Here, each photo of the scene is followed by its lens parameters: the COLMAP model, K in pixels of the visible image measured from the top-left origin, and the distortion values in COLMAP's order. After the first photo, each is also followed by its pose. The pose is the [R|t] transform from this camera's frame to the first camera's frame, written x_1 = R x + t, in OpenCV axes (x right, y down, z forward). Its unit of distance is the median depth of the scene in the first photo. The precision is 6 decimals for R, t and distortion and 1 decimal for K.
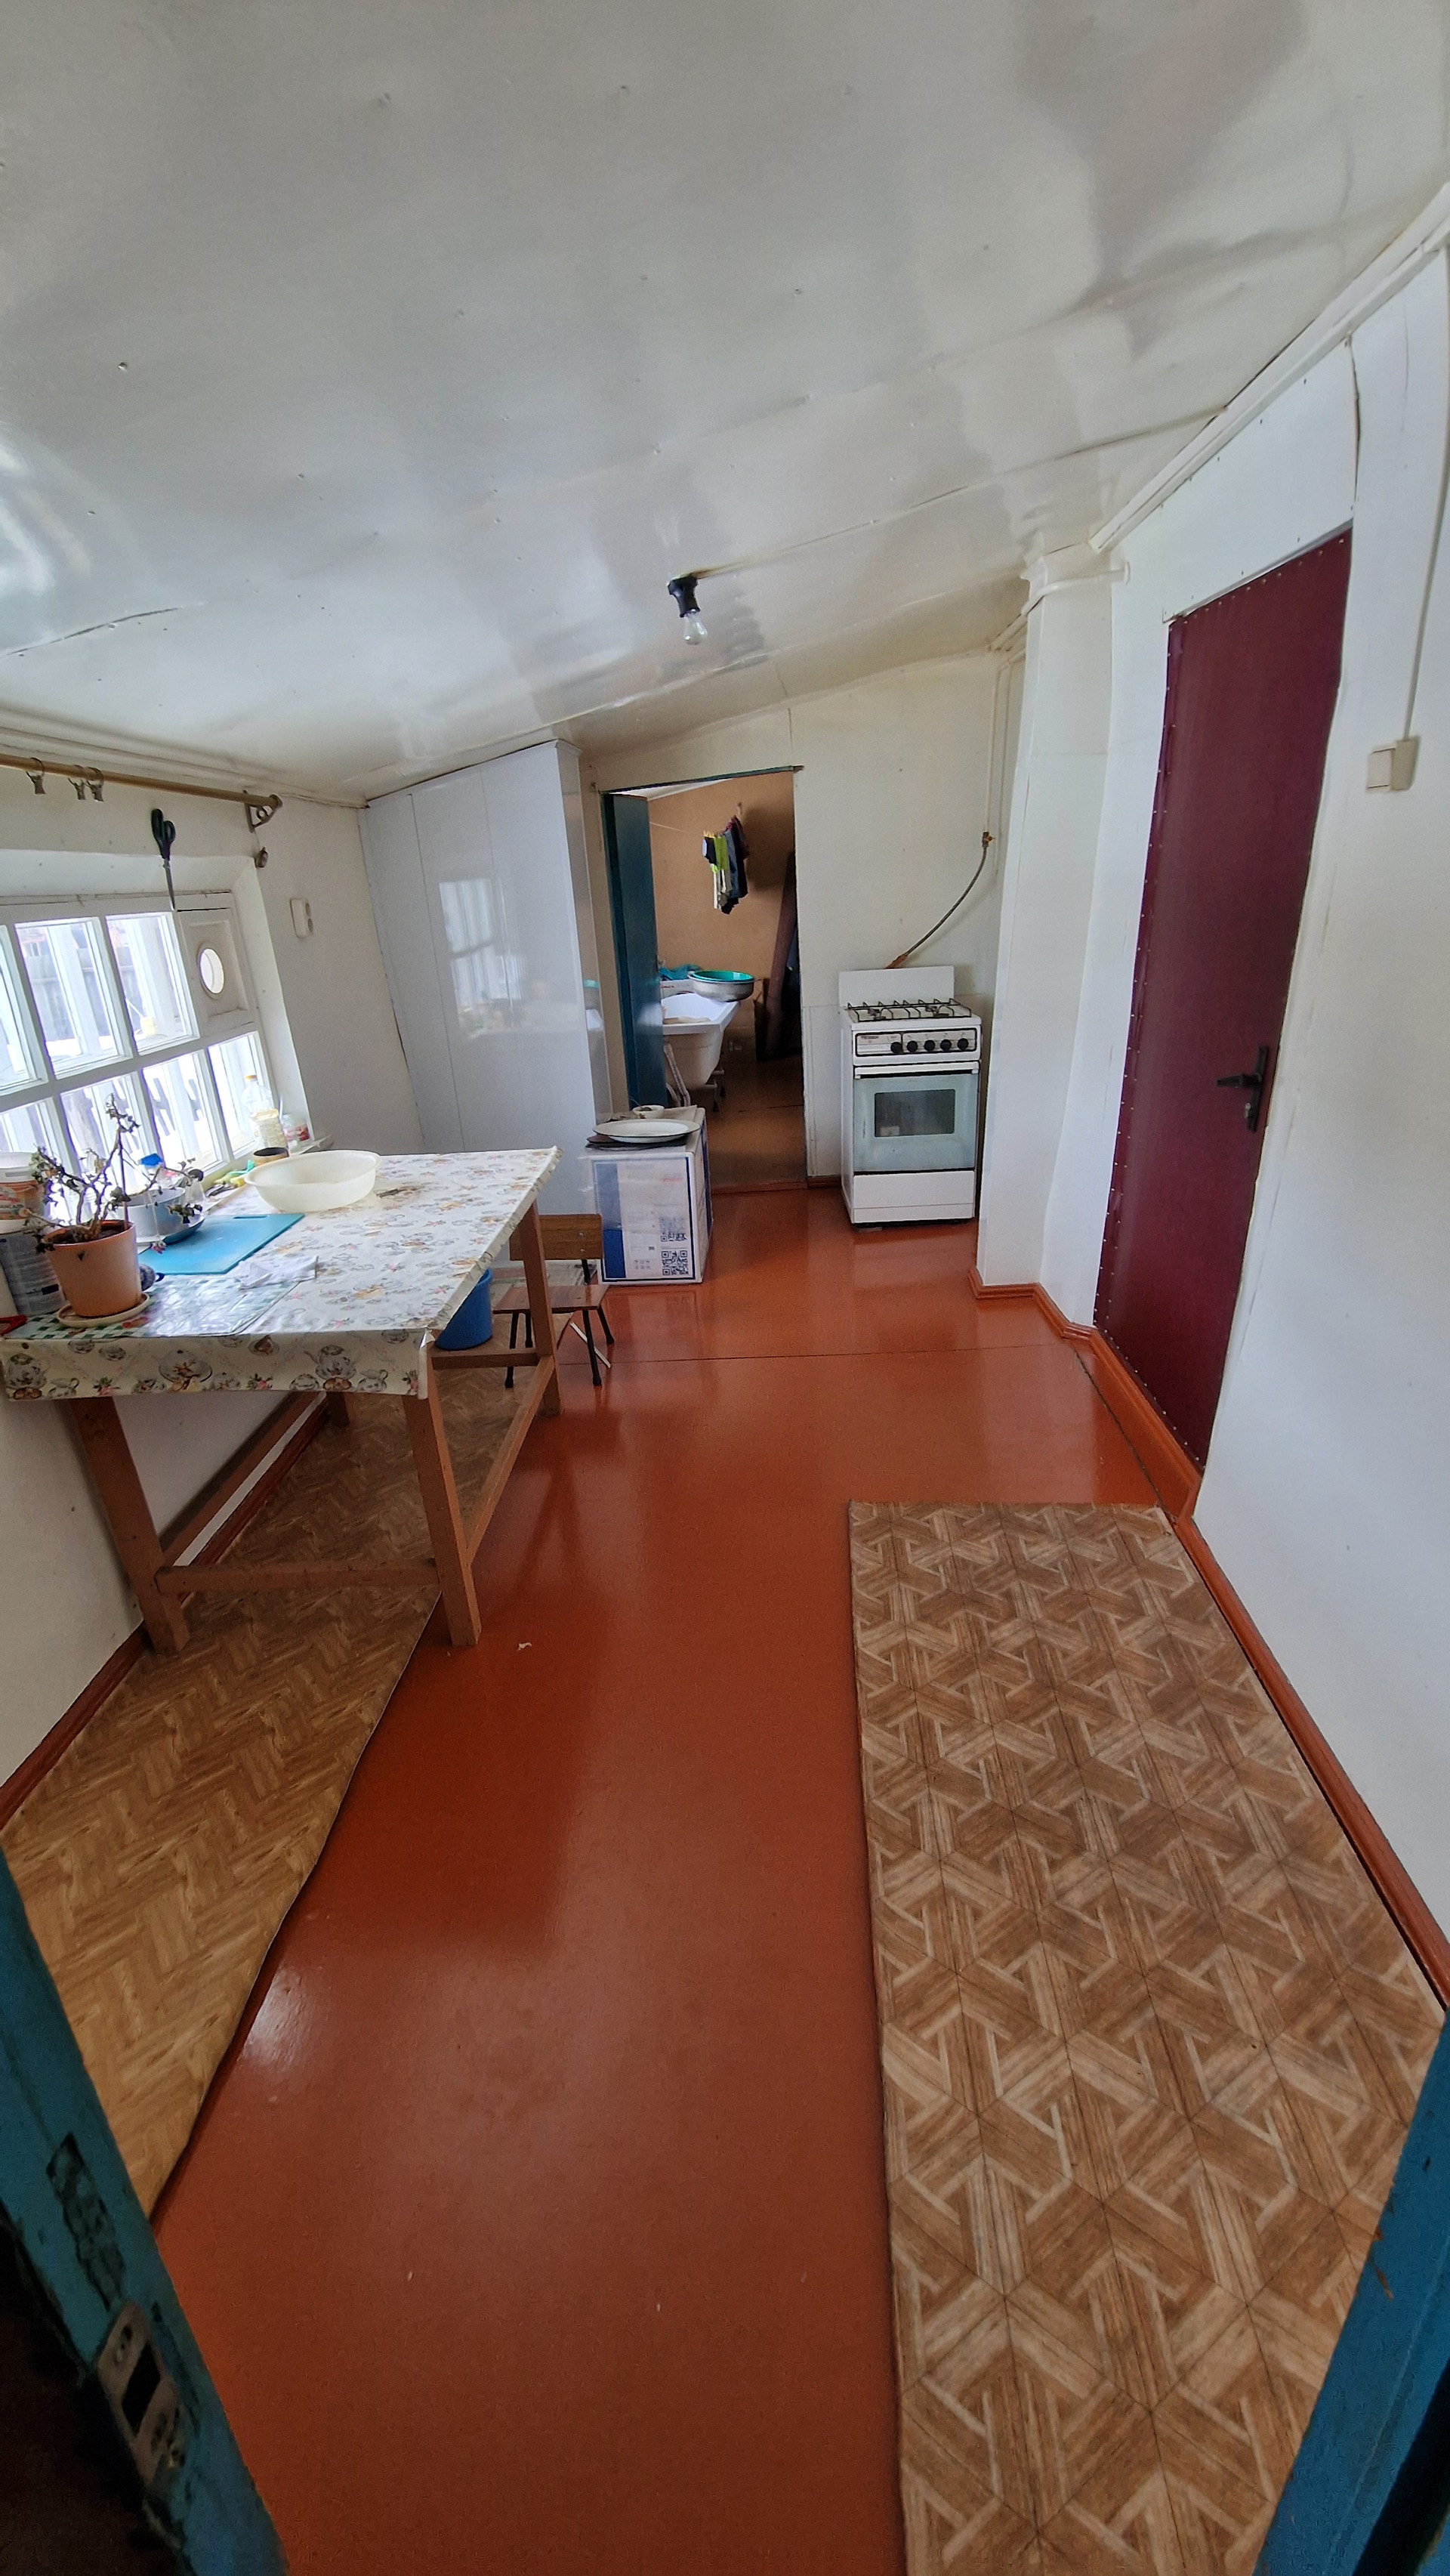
lens RADIAL K [[1013.1, 0, 691.4], [0, 1013.1, 1281.4], [0, 0, 1]] dist [0.000411, -0.000041]
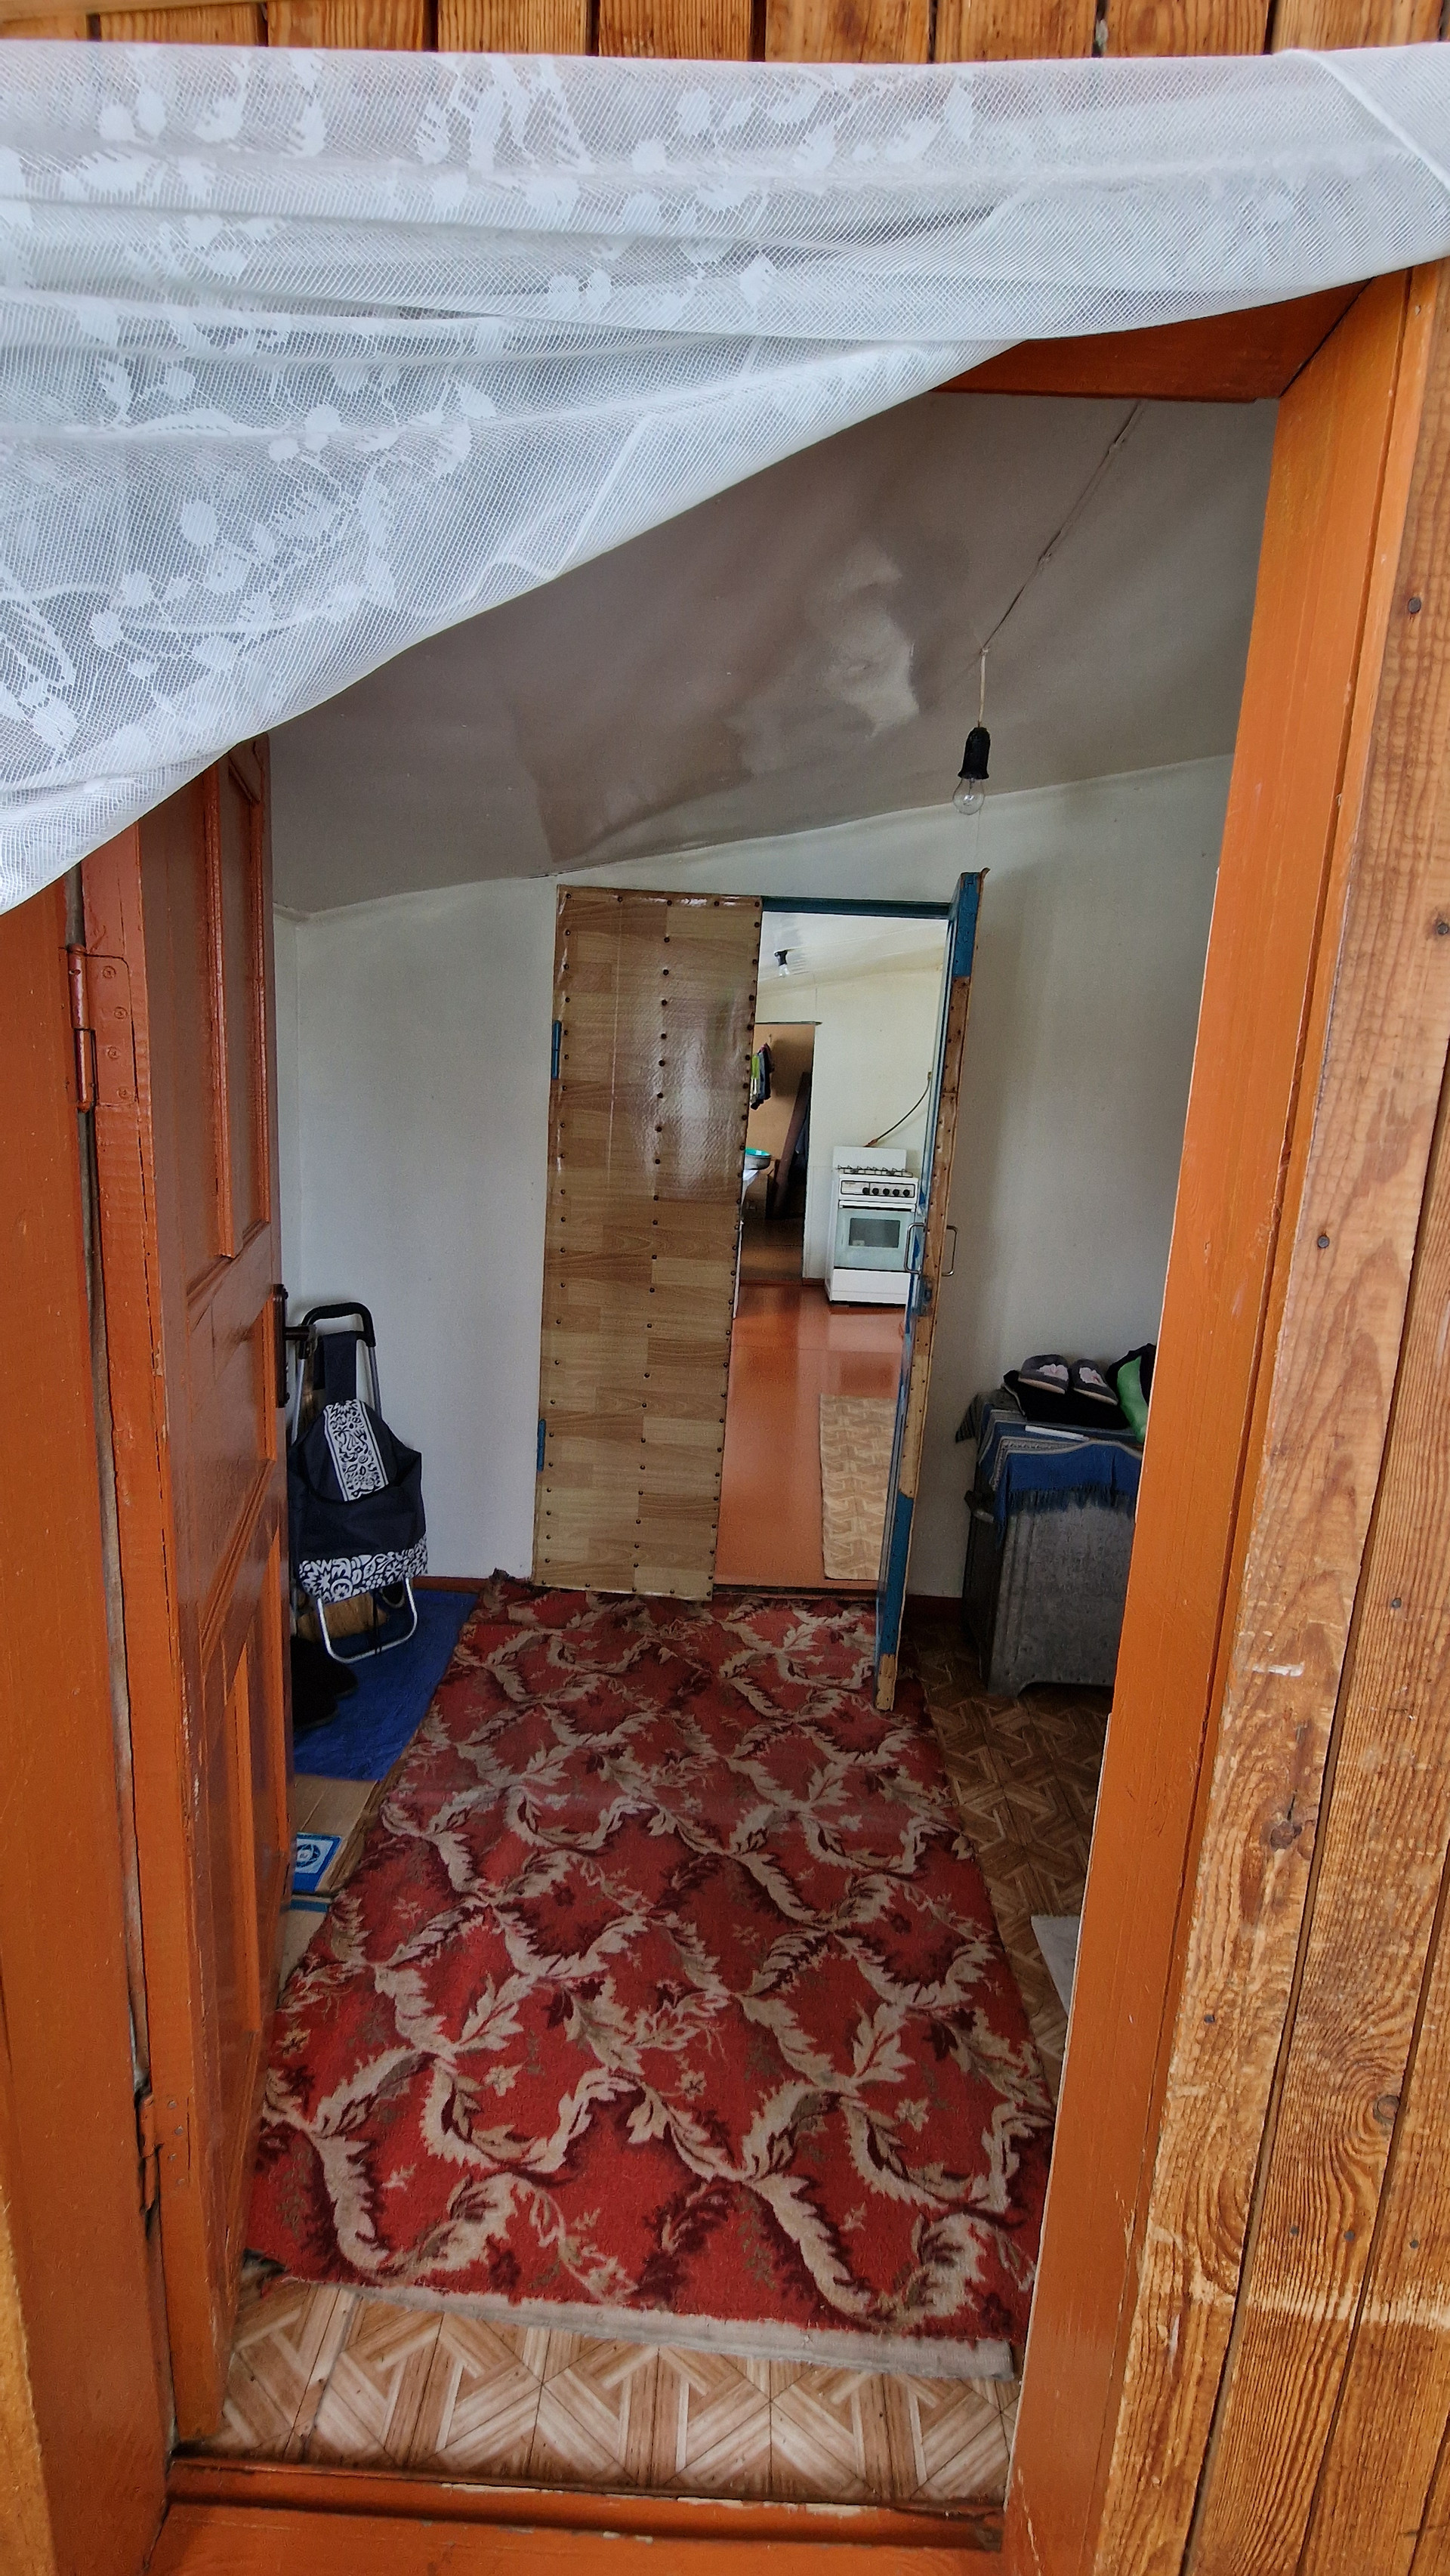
lens RADIAL K [[1050.7, 0, 726.1], [0, 1050.7, 1275.7], [0, 0, 1]] dist [0.000760, -0.004348]
pose [[0.993141, 0.106246, 0.048812, -0.051584], [-0.094046, 0.973935, -0.206414, 0.161117], [-0.069470, 0.200407, 0.977247, -0.356831]]
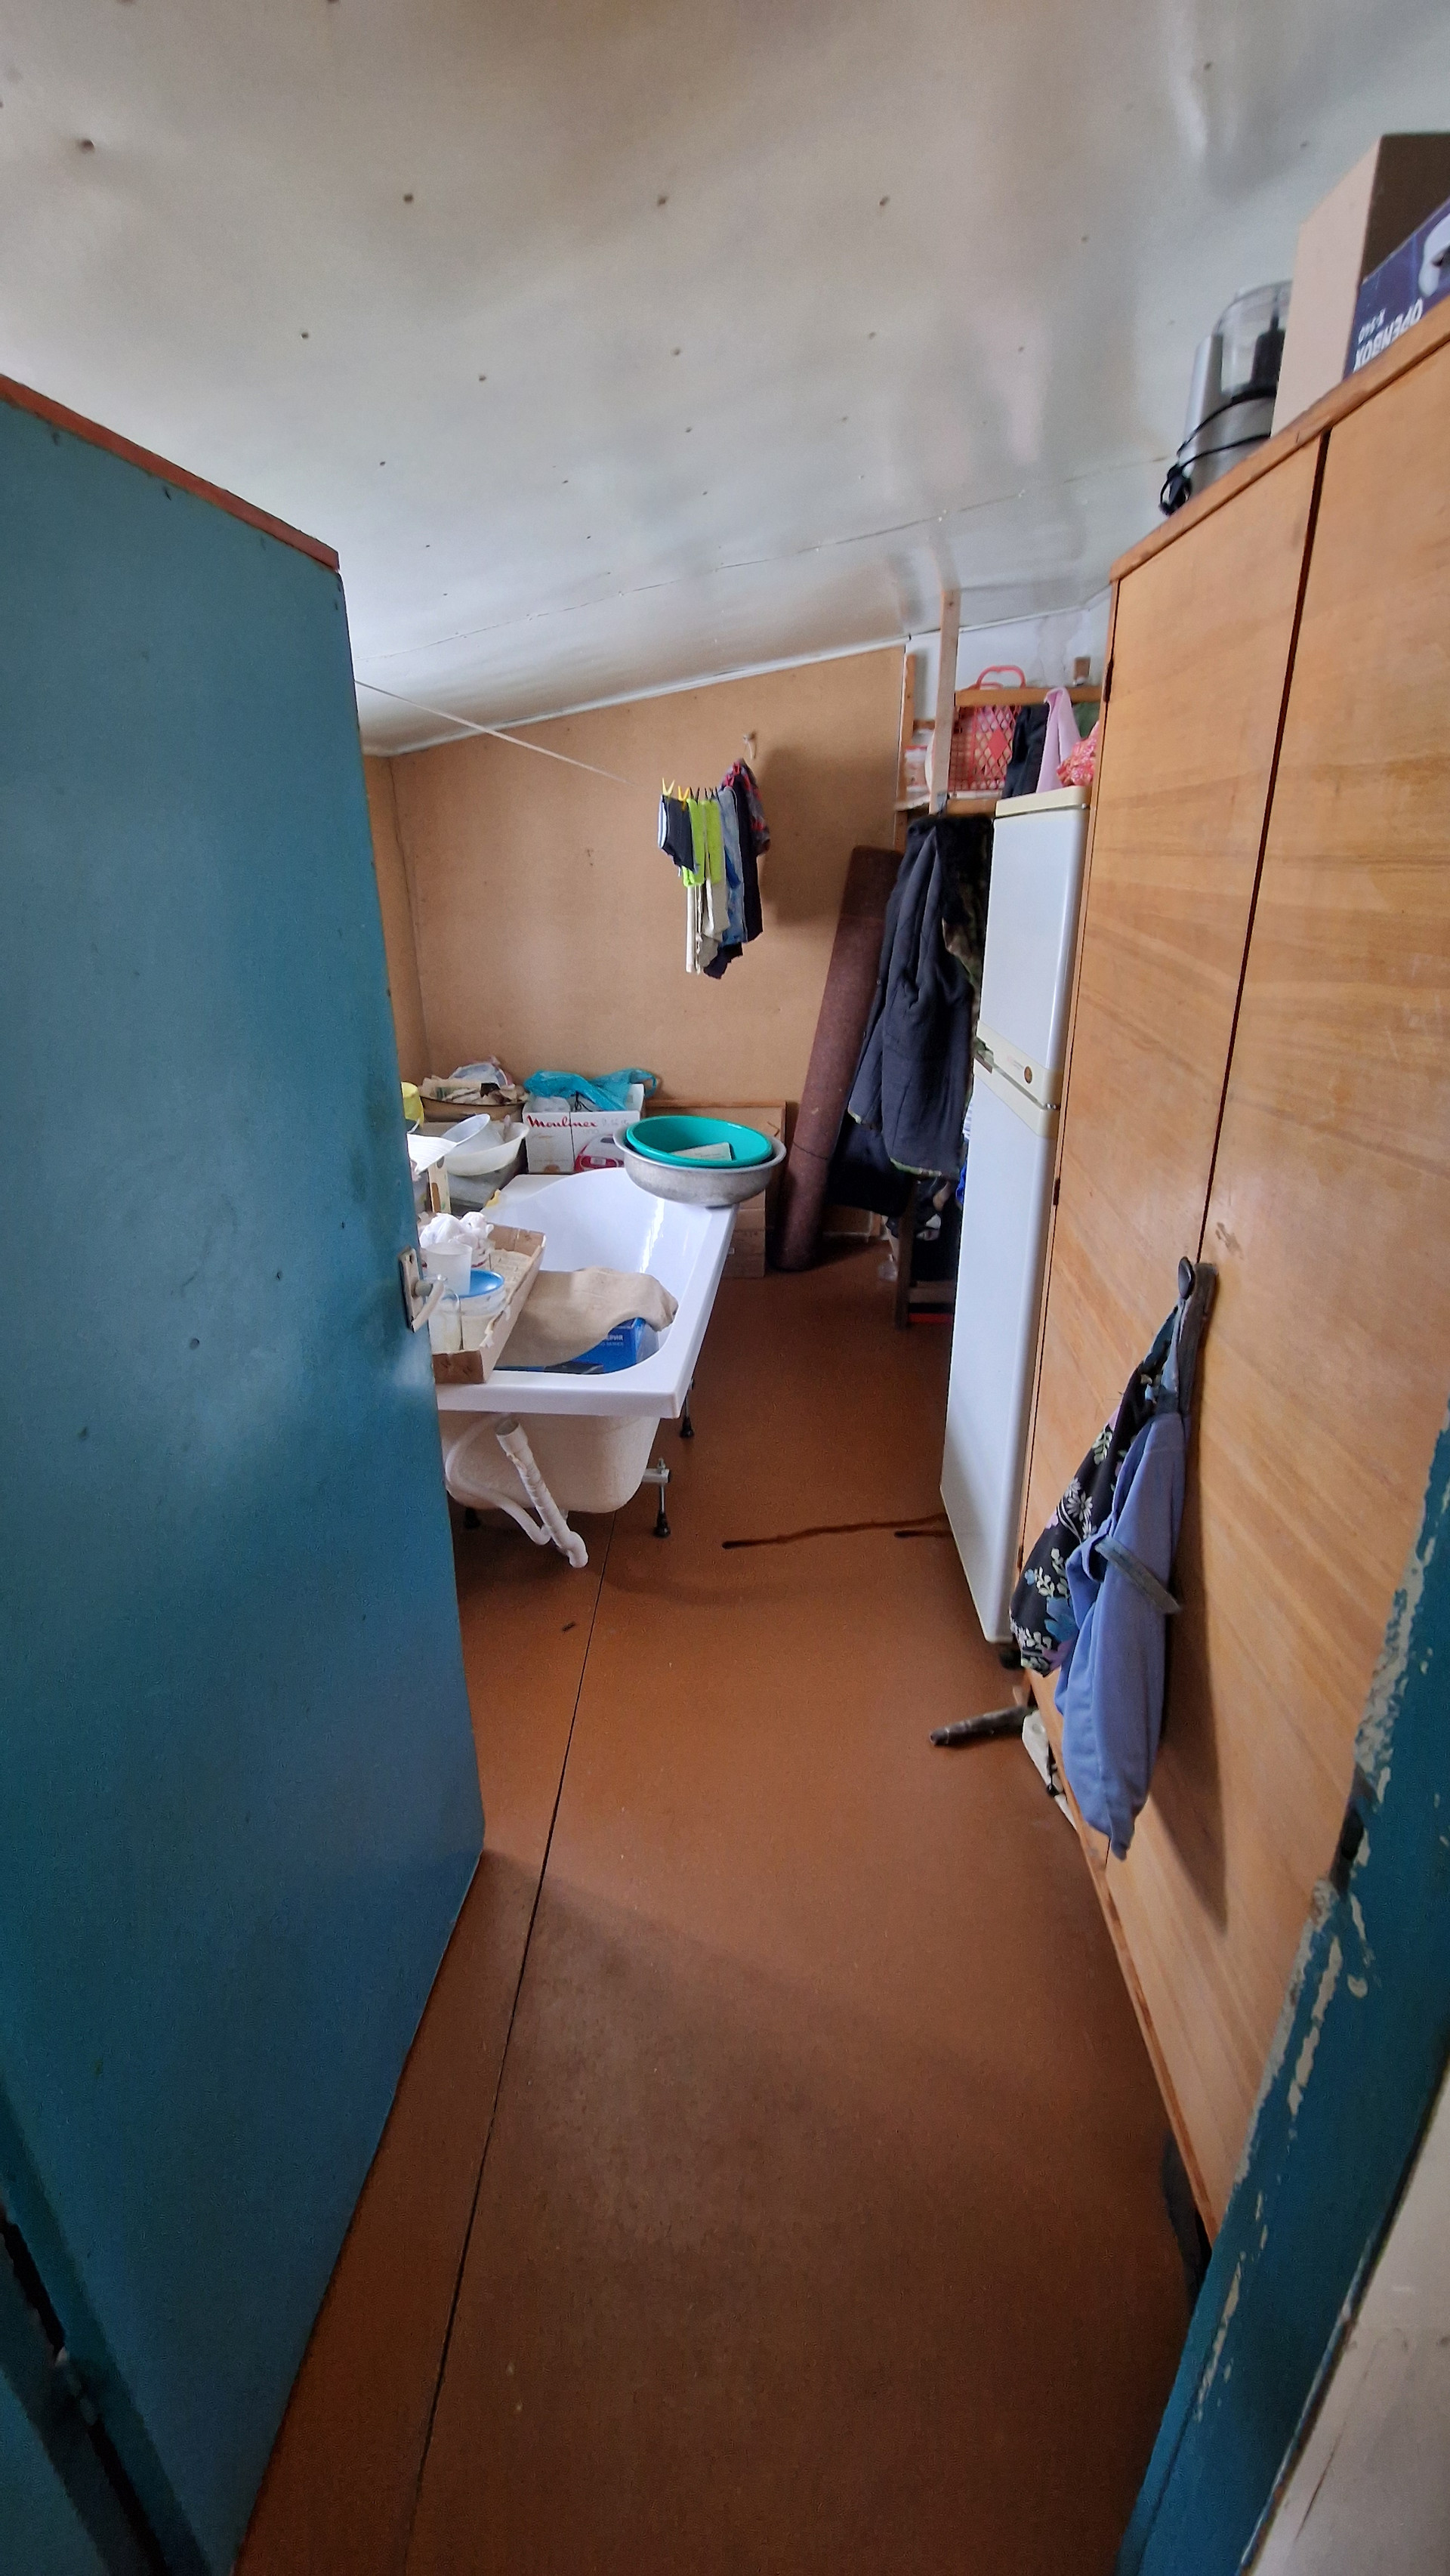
lens RADIAL K [[1050.7, 0, 726.1], [0, 1050.7, 1275.7], [0, 0, 1]] dist [0.000760, -0.004348]
pose [[0.997944, 0.043258, 0.047293, 0.025708], [-0.043182, 0.999064, -0.002623, -0.249141], [-0.047362, 0.000575, 0.998878, 0.582069]]
